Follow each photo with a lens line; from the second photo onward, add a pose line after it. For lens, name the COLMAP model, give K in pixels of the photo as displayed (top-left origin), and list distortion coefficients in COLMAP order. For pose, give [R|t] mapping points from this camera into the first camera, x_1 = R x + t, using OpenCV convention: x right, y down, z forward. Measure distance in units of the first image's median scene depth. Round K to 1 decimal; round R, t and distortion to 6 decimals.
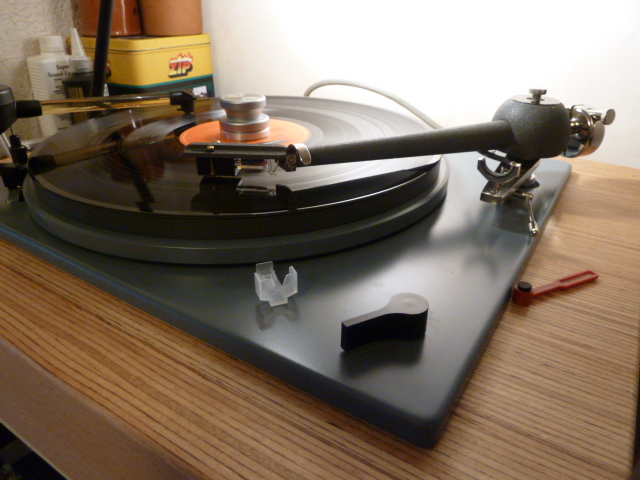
lens RADIAL K [[476.2, 0, 325.8], [0, 476.2, 242.4], [0, 0, 1]] dist [-0.042828, 0.008206]
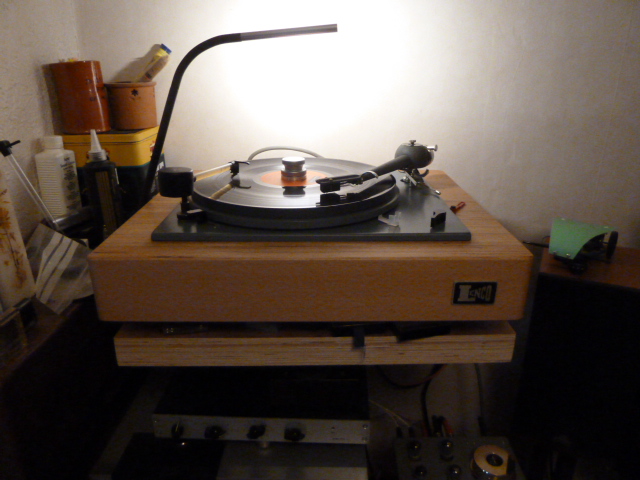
lens RADIAL K [[476.2, 0, 316.9], [0, 476.2, 240.4], [0, 0, 1]] dist [-0.042828, 0.008206]
pose [[0.830854, -0.201133, 0.518870, -0.755843], [0.264721, 0.962997, -0.050599, 0.092294], [-0.489493, 0.179396, 0.853354, -0.423359]]
